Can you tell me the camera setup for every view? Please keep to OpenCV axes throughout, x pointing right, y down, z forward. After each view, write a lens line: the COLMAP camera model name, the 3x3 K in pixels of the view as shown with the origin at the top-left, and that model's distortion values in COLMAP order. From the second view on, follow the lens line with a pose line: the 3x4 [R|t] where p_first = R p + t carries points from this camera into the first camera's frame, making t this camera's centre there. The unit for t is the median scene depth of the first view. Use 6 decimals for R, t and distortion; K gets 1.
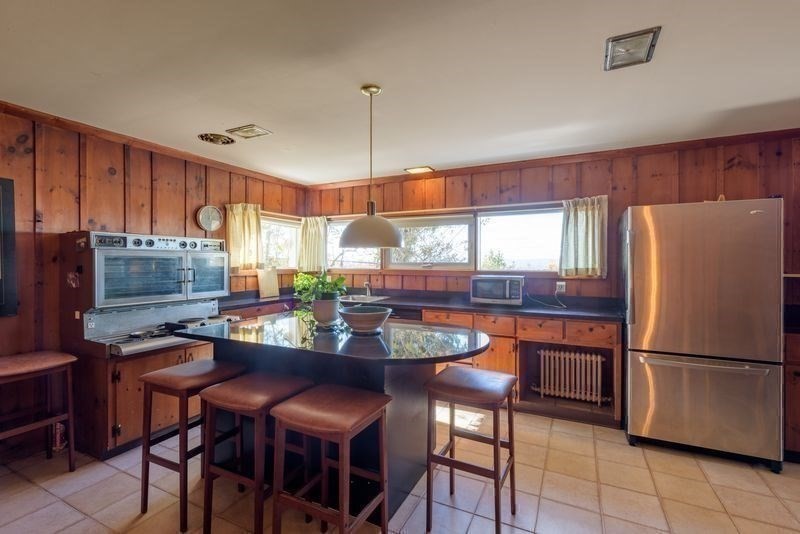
lens RADIAL K [[360.9, 0, 399.9], [0, 360.9, 263.5], [0, 0, 1]] dist [0.002565, -0.000149]
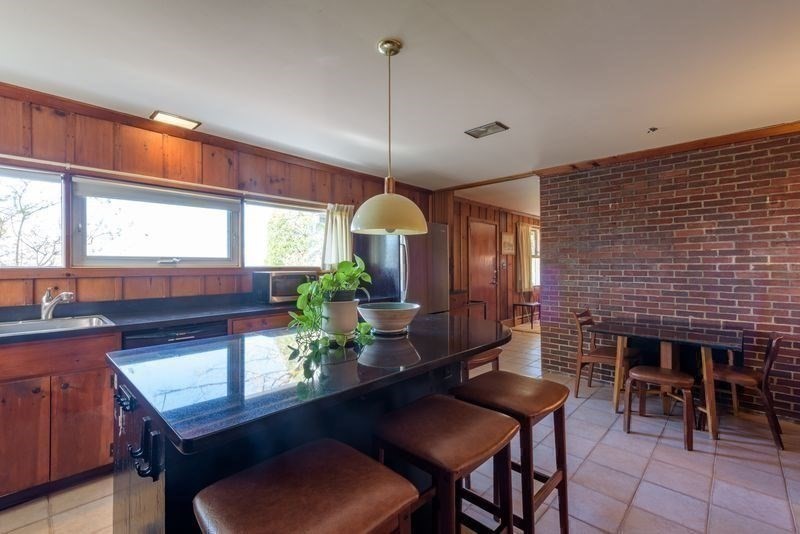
lens RADIAL K [[360.9, 0, 399.9], [0, 360.9, 263.5], [0, 0, 1]] dist [0.002565, -0.000149]
pose [[0.271437, 0.003753, 0.962449, -0.500916], [0.008446, 0.999945, -0.006281, 0.019369], [-0.962419, 0.009833, 0.271390, 0.421304]]
